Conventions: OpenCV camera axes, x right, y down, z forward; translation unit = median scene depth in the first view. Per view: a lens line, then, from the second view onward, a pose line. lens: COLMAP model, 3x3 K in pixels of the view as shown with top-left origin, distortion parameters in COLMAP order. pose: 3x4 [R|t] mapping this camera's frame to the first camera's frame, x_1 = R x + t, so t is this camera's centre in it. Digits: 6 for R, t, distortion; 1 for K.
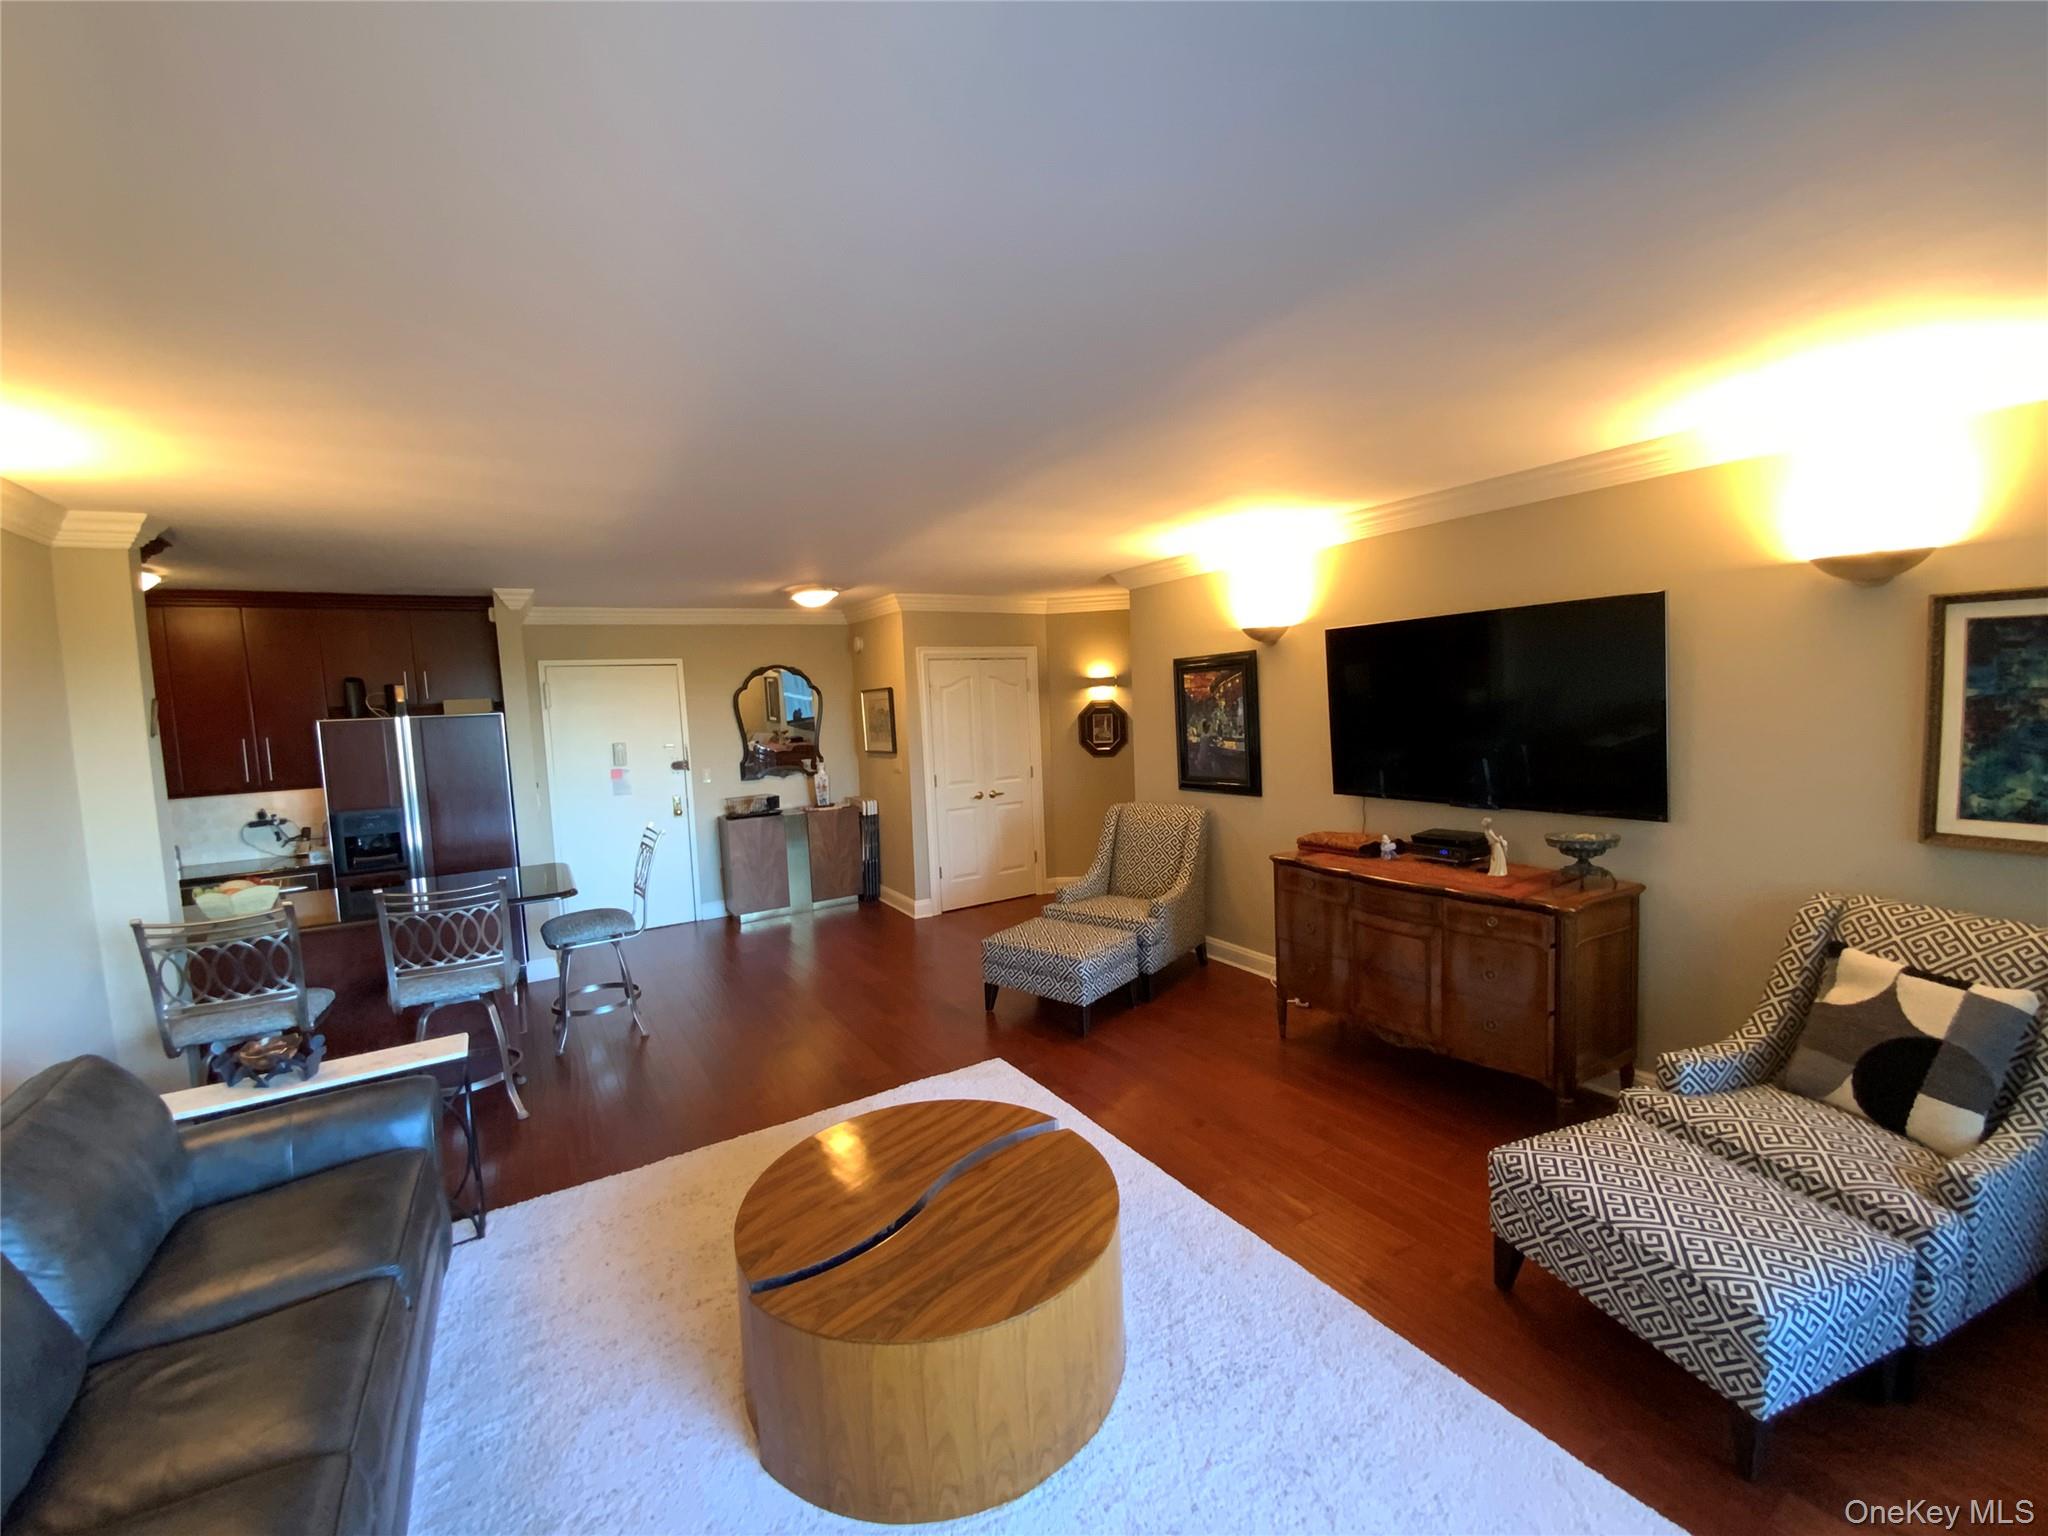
lens RADIAL K [[829.6, 0, 1020.2], [0, 829.6, 770.2], [0, 0, 1]] dist [0.027149, -0.022999]
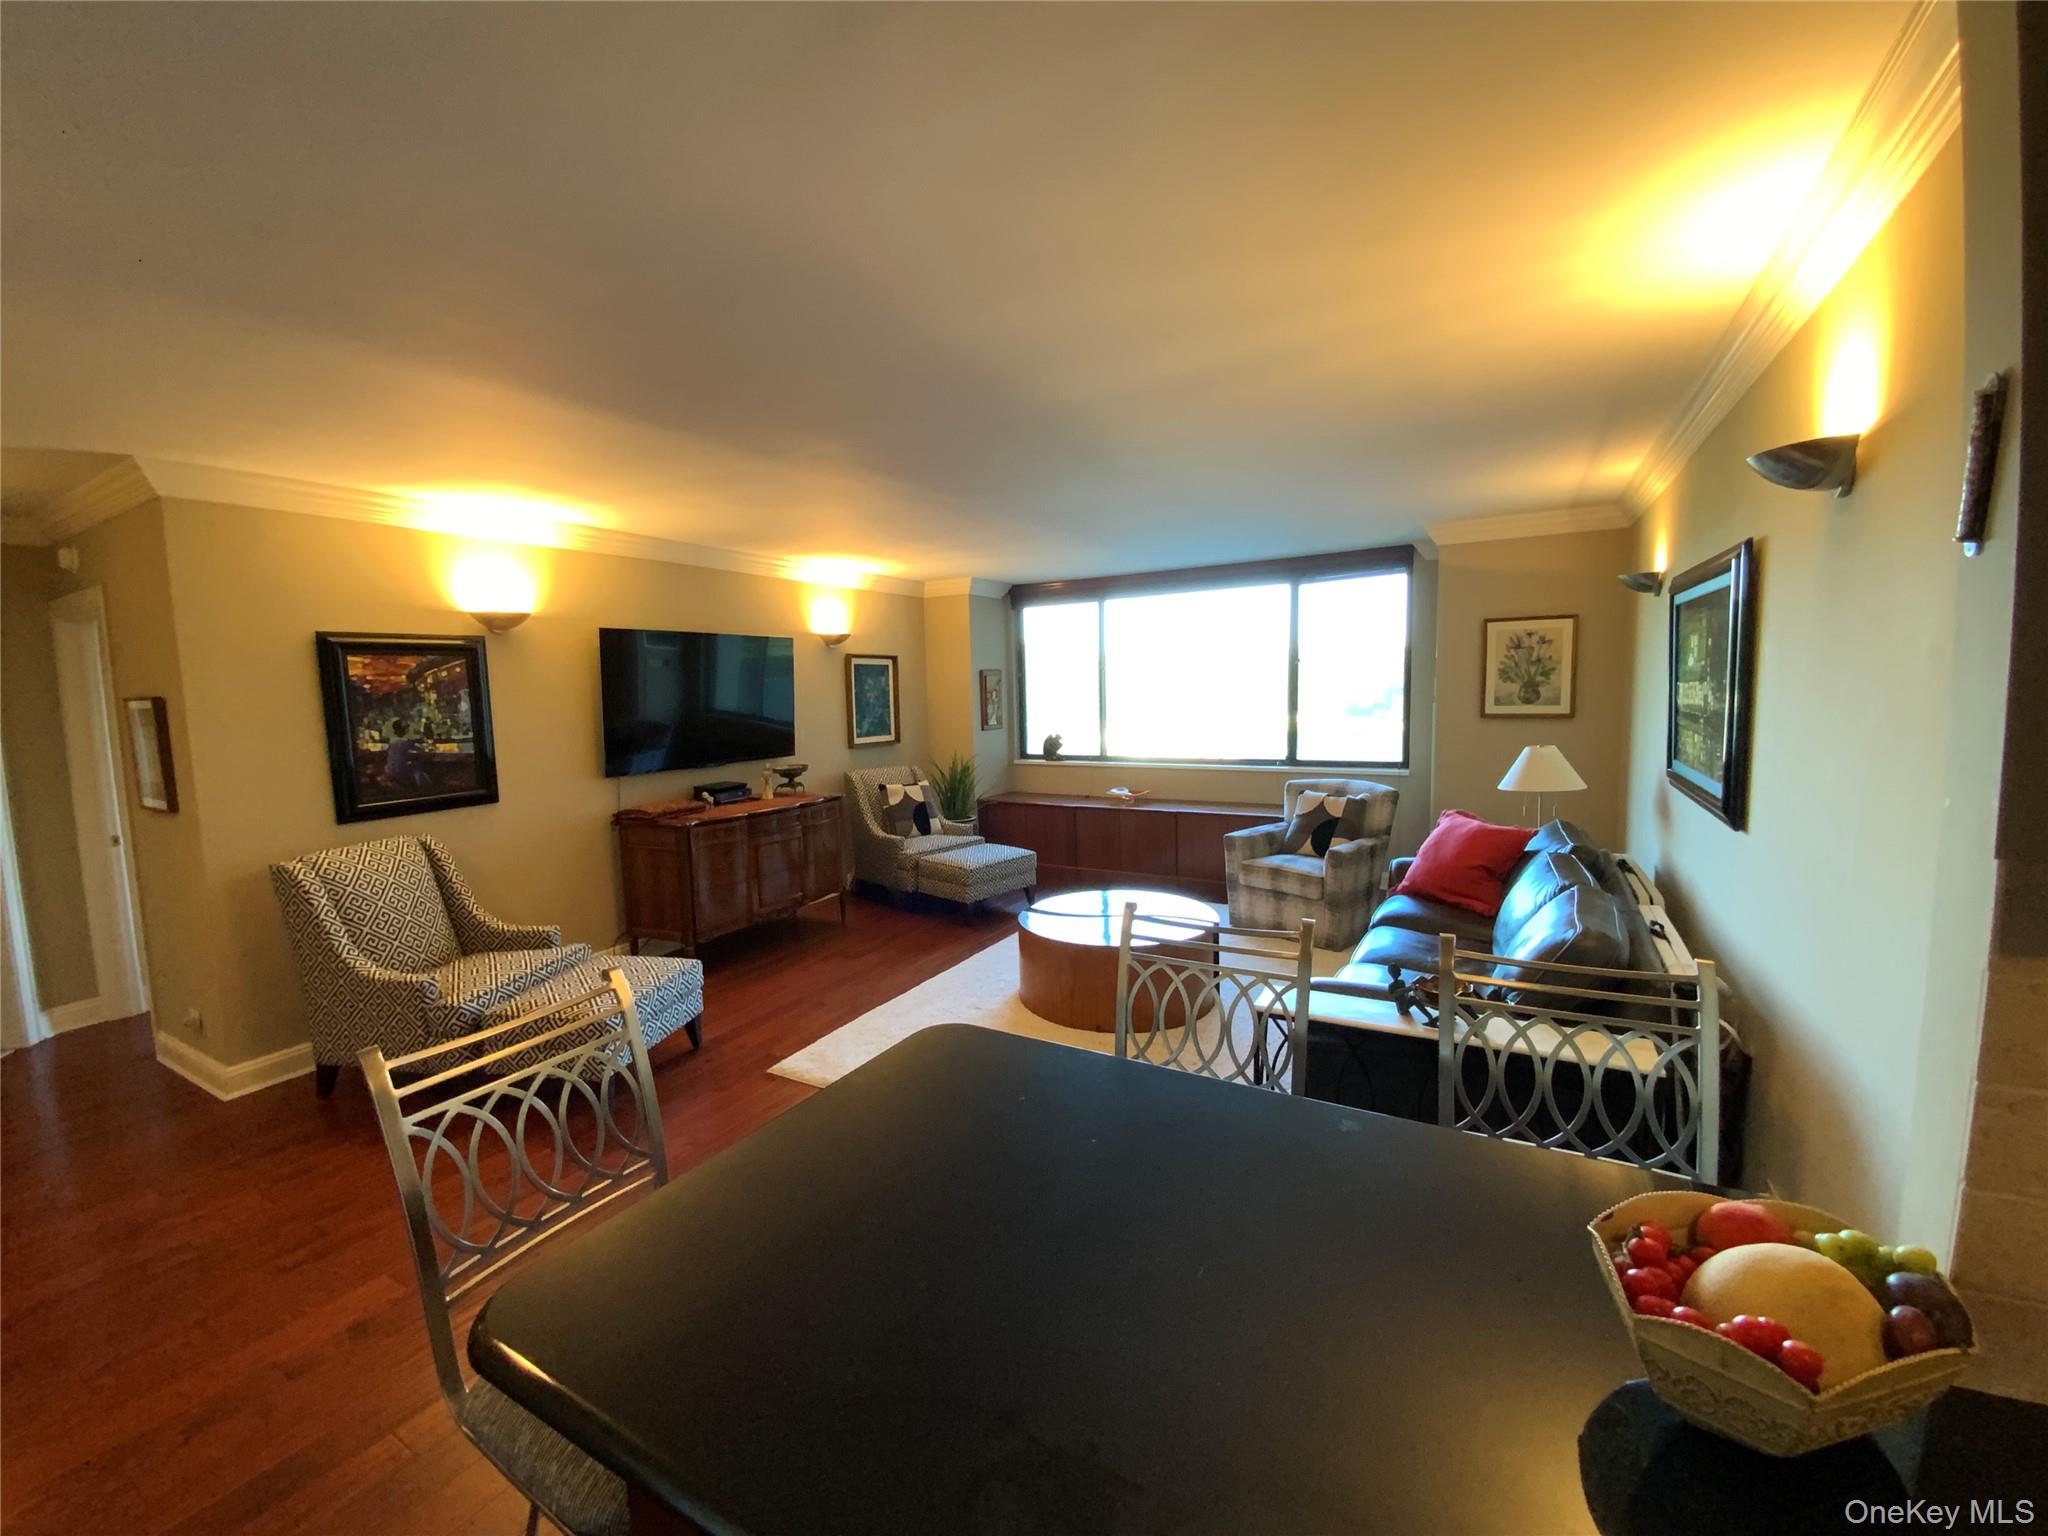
lens RADIAL K [[829.0, 0, 1025.0], [0, 829.0, 770.7], [0, 0, 1]] dist [0.023982, -0.020943]
pose [[-0.487878, -0.042671, 0.871868, -0.719001], [0.111653, 0.987550, 0.110811, -0.034748], [-0.865742, 0.151409, -0.477040, 0.880234]]
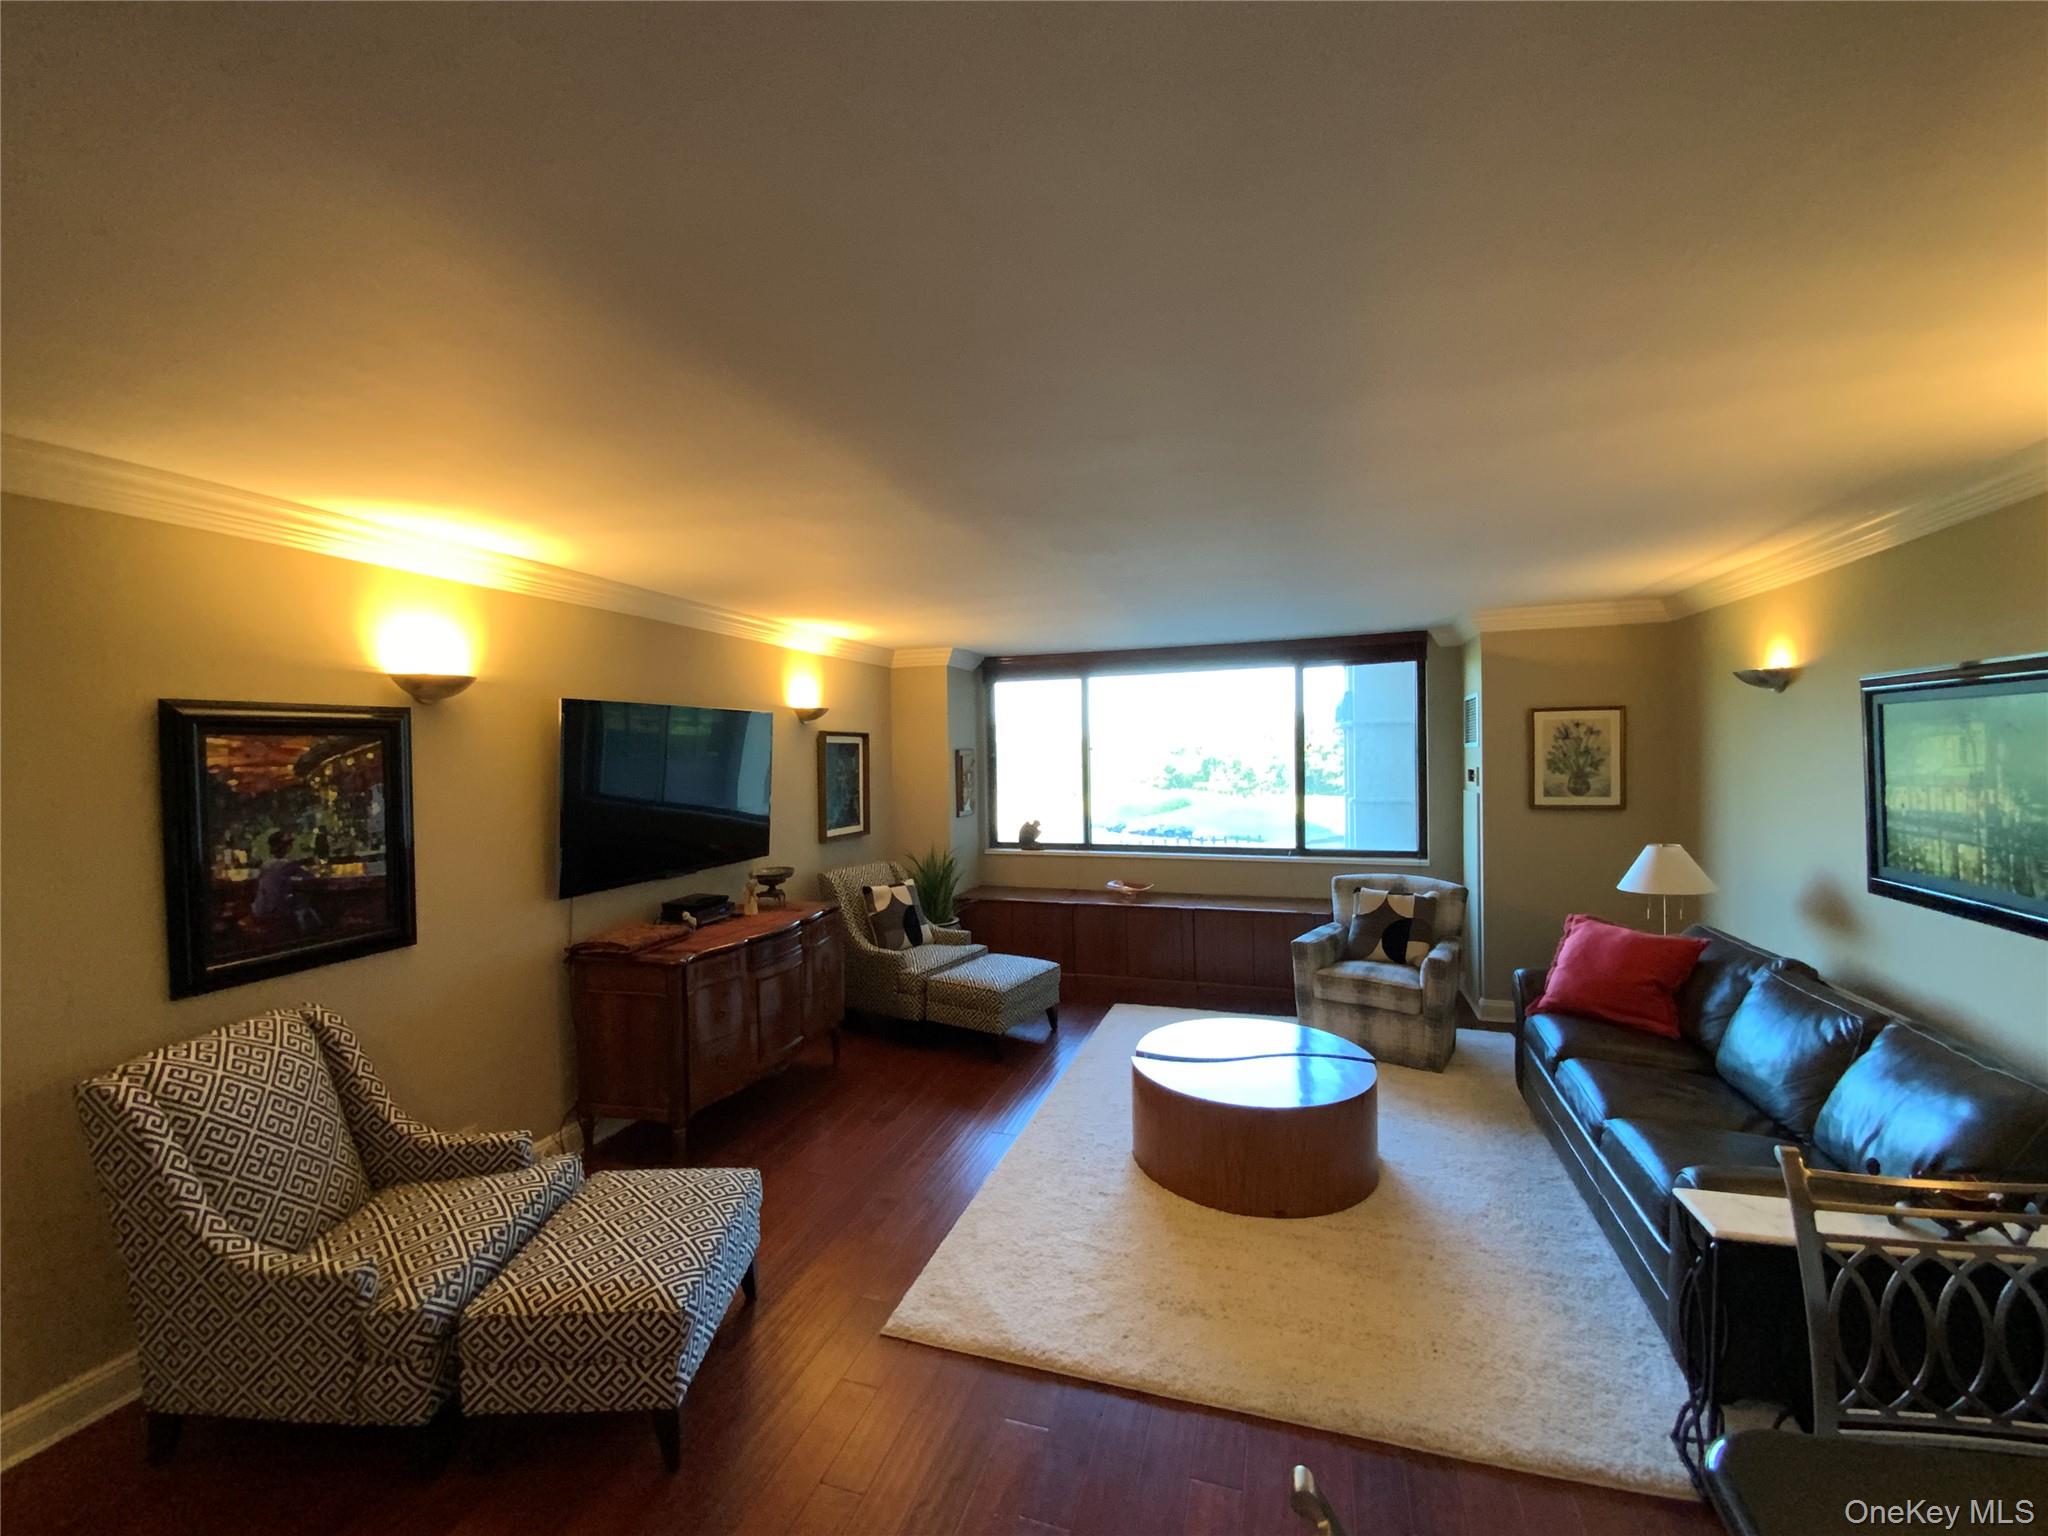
lens RADIAL K [[838.3, 0, 1034.7], [0, 838.3, 770.0], [0, 0, 1]] dist [0.028509, -0.020036]
pose [[-0.657251, 0.028444, 0.753135, -0.463134], [0.098622, 0.993941, 0.048528, -0.076865], [-0.747191, 0.106171, -0.656074, 0.994763]]
